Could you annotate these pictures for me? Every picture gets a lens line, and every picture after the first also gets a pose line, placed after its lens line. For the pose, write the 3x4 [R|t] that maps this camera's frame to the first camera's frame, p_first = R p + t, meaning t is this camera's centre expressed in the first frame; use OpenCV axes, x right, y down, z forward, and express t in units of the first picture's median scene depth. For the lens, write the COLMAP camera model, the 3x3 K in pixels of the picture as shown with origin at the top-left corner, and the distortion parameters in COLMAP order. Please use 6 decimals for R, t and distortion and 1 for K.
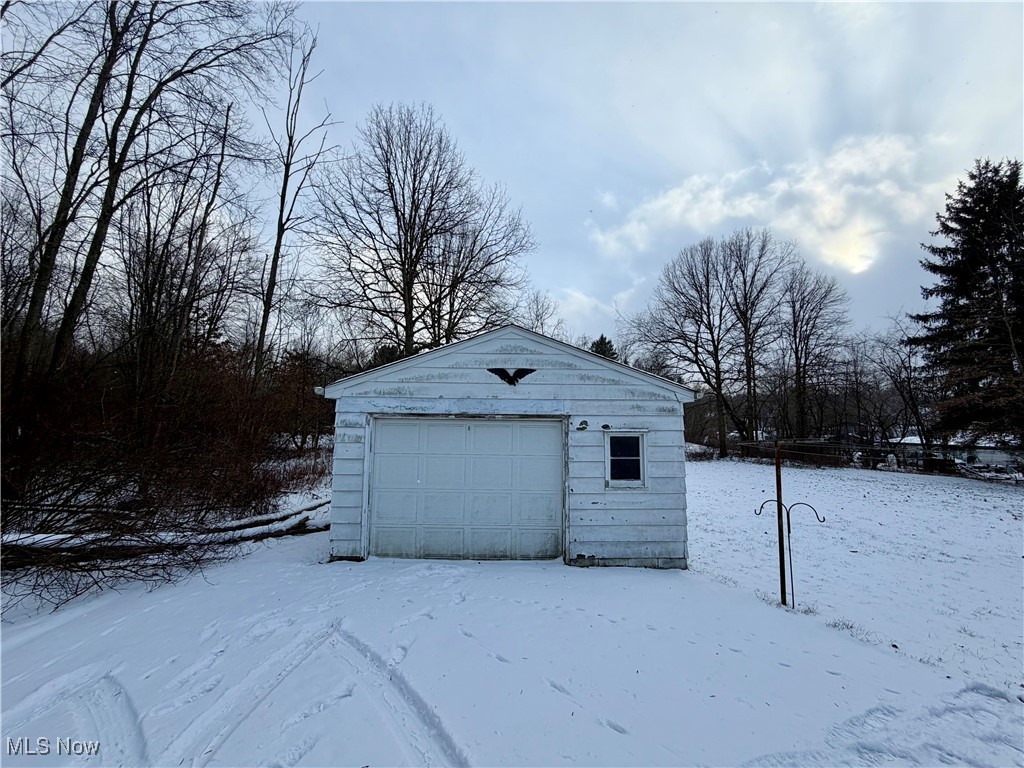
lens RADIAL K [[406.0, 0, 510.0], [0, 406.0, 382.5], [0, 0, 1]] dist [-0.008676, 0.000117]
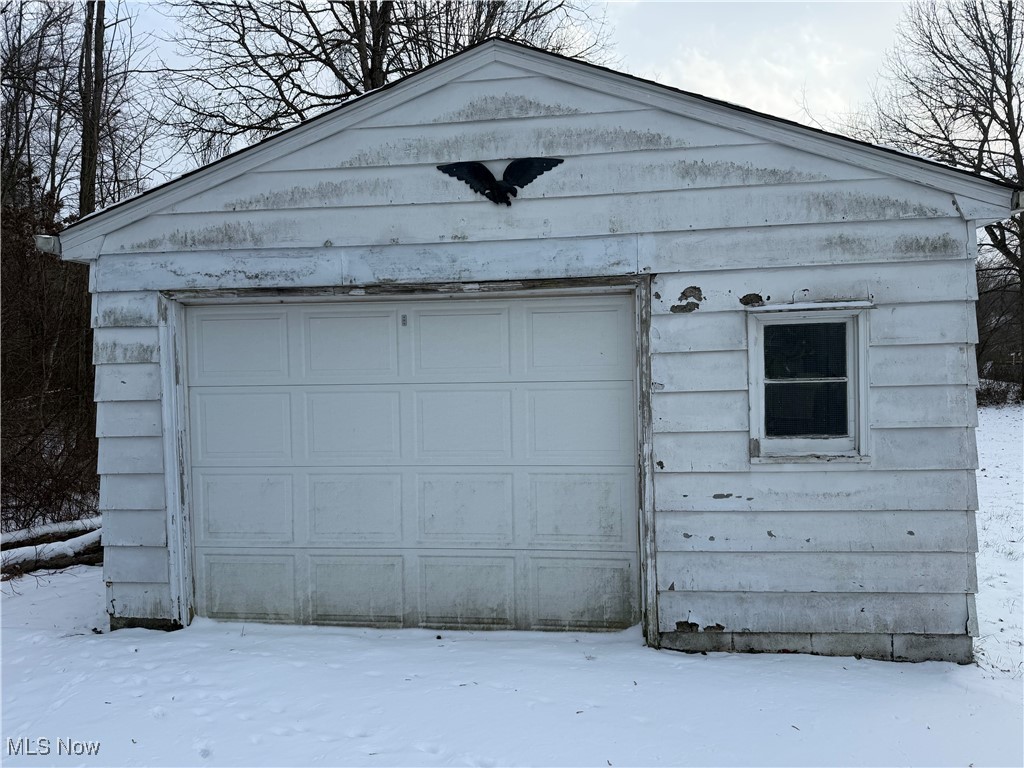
lens RADIAL K [[715.3, 0, 507.5], [0, 715.3, 382.9], [0, 0, 1]] dist [0.034447, -0.028794]
pose [[0.990420, -0.028489, -0.135114, 0.099837], [0.046980, 0.989634, 0.135711, 0.084381], [0.129847, -0.140758, 0.981492, 0.305792]]
